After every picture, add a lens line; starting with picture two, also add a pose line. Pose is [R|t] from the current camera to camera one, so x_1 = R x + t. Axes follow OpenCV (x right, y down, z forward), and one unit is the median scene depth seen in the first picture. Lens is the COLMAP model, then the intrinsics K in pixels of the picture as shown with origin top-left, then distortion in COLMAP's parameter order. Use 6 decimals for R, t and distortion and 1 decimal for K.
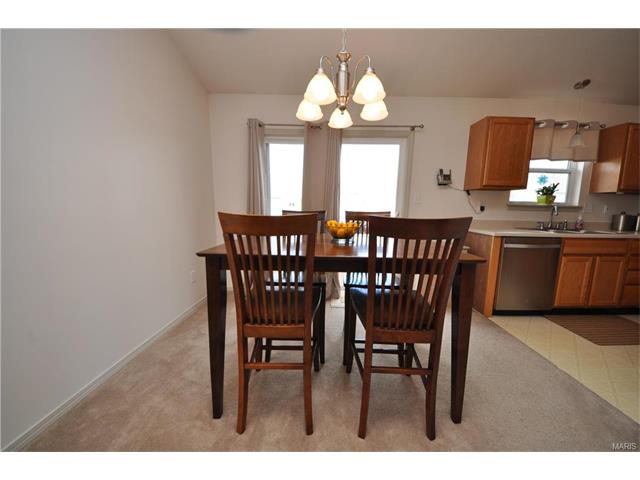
lens RADIAL K [[233.1, 0, 322.5], [0, 233.1, 235.5], [0, 0, 1]] dist [0.002003, -0.005786]
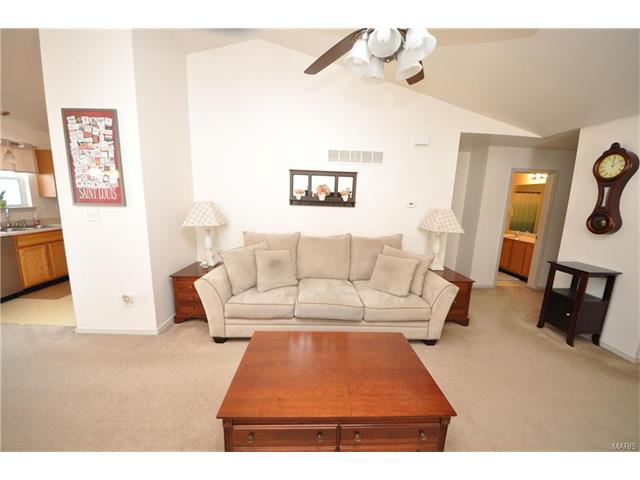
lens RADIAL K [[233.1, 0, 317.5], [0, 233.1, 238.7], [0, 0, 1]] dist [0.002003, -0.005786]
pose [[-0.016531, -0.182590, 0.983050, -0.236462], [0.090859, 0.978842, 0.183336, -0.046651], [-0.995727, 0.092350, 0.000409, -0.599583]]
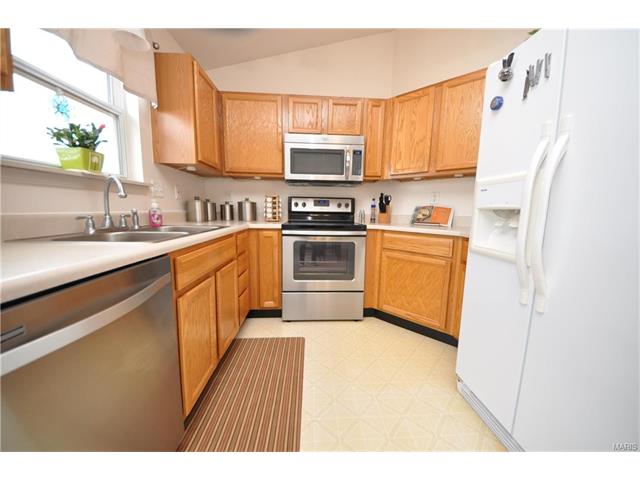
lens RADIAL K [[233.1, 0, 326.5], [0, 233.1, 242.4], [0, 0, 1]] dist [0.002003, -0.005786]
pose [[-0.064808, -0.154784, 0.985820, 0.539193], [0.103132, 0.981568, 0.160896, -0.037294], [-0.992554, 0.112097, -0.047650, 0.643420]]
